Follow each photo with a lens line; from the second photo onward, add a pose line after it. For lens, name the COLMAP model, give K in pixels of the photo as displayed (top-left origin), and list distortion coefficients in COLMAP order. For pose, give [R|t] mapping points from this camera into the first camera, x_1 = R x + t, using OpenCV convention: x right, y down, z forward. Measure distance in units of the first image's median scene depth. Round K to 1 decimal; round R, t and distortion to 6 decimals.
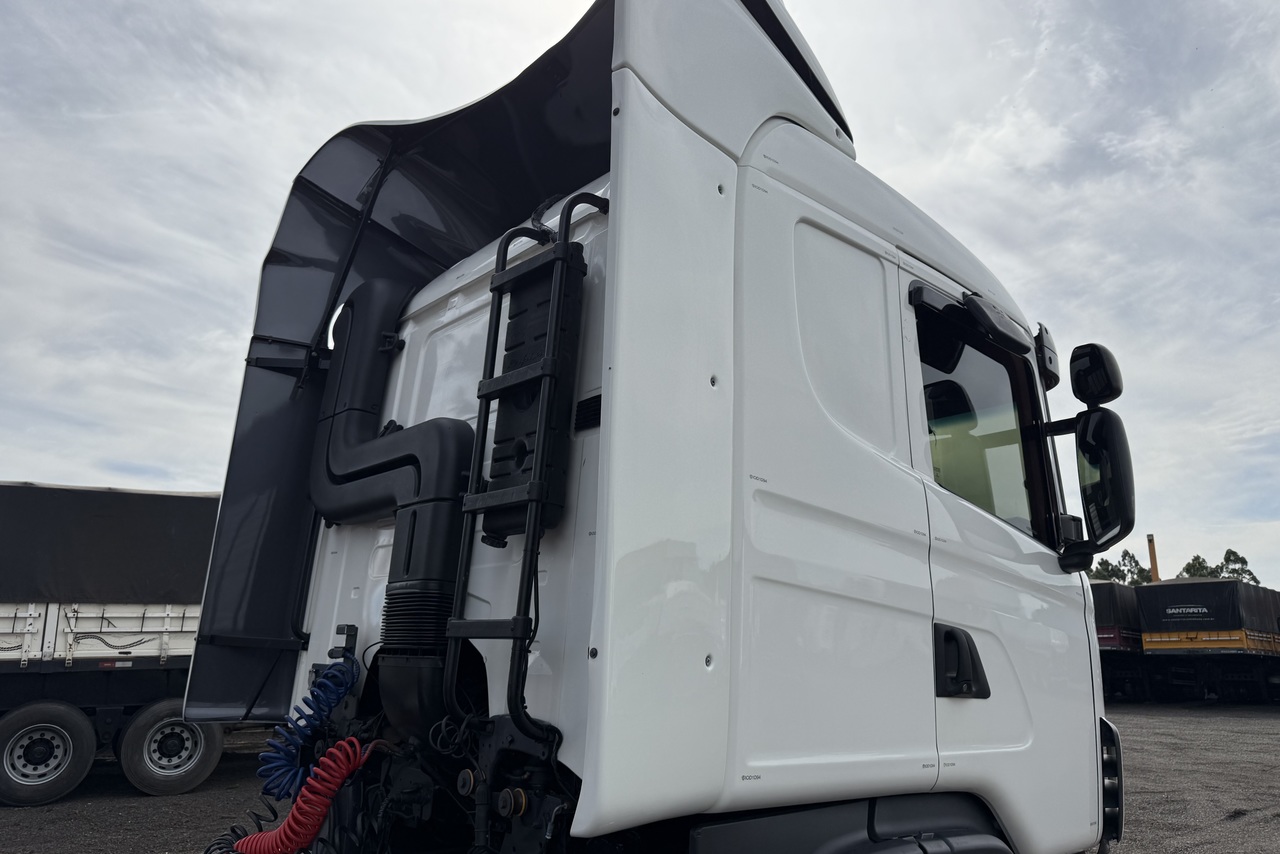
lens RADIAL K [[877.4, 0, 601.9], [0, 877.4, 433.2], [0, 0, 1]] dist [0.013241, -0.003939]
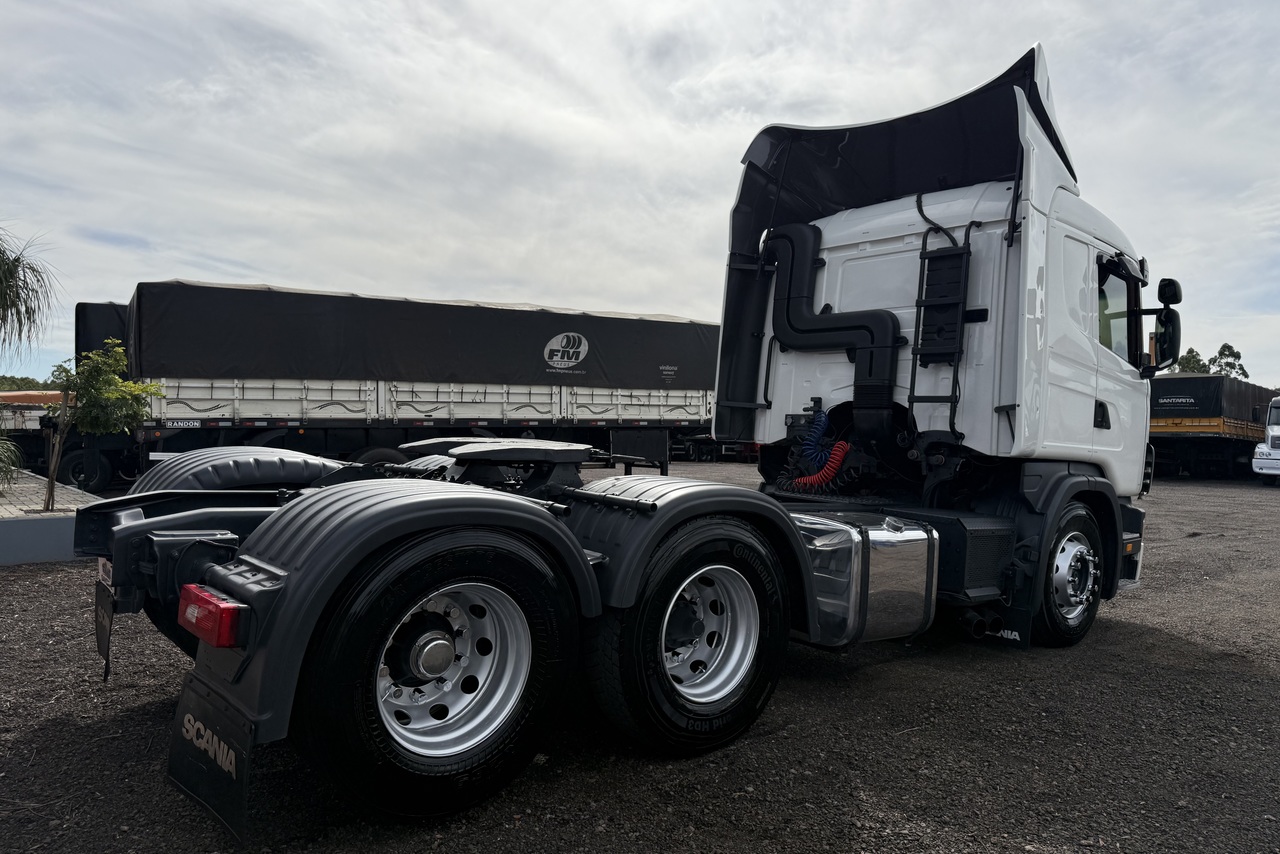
lens RADIAL K [[855.5, 0, 614.7], [0, 855.5, 441.1], [0, 0, 1]] dist [0.000370, -0.005118]
pose [[0.999870, 0.014291, -0.007443, -0.745714], [-0.011919, 0.966825, 0.255161, -0.213562], [0.010843, -0.255039, 0.966870, -1.089250]]
